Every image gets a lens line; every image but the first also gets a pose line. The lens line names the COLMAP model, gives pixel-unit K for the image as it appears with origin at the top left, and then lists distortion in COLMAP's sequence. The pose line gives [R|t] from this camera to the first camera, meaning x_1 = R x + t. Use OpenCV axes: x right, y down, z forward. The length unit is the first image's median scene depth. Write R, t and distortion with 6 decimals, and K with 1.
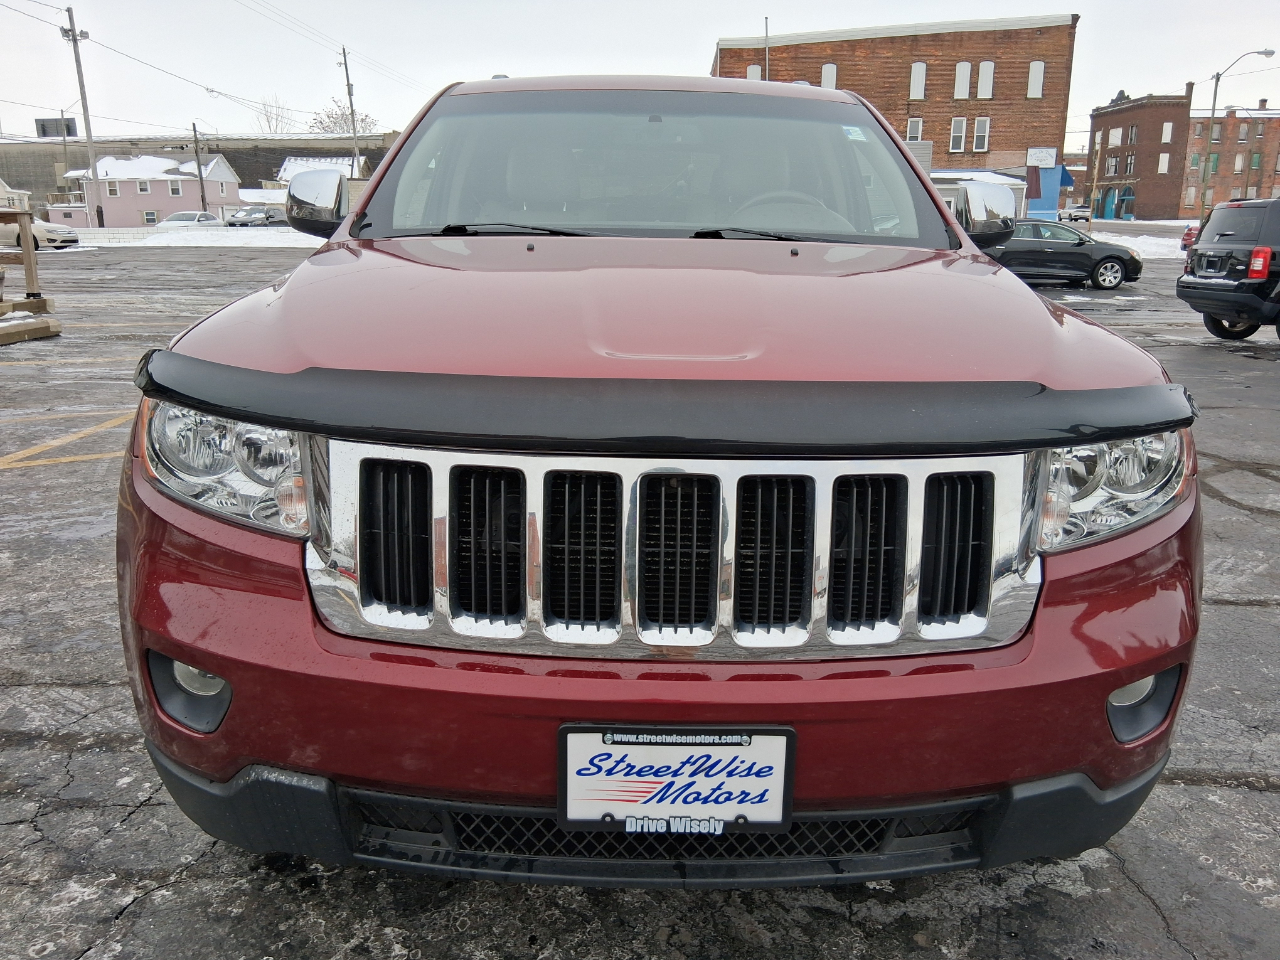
lens RADIAL K [[969.7, 0, 642.3], [0, 969.7, 490.9], [0, 0, 1]] dist [0.037305, -0.053448]
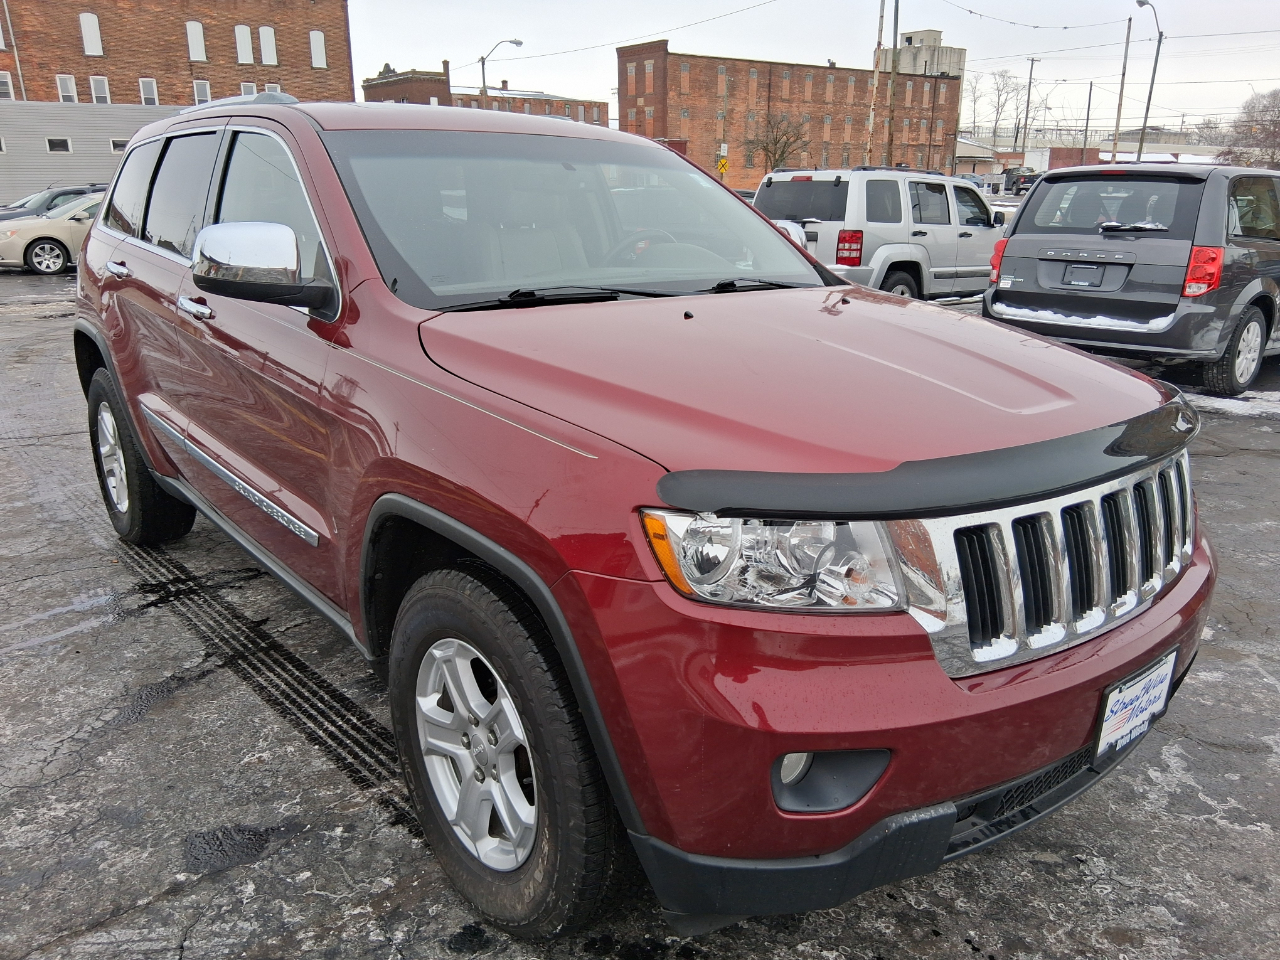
lens RADIAL K [[969.7, 0, 653.0], [0, 969.7, 485.3], [0, 0, 1]] dist [0.037305, -0.053448]
pose [[0.781409, -0.186082, 0.595629, -0.590485], [0.171125, 0.981812, 0.082231, -0.114676], [-0.600097, 0.037671, 0.799039, 0.121870]]
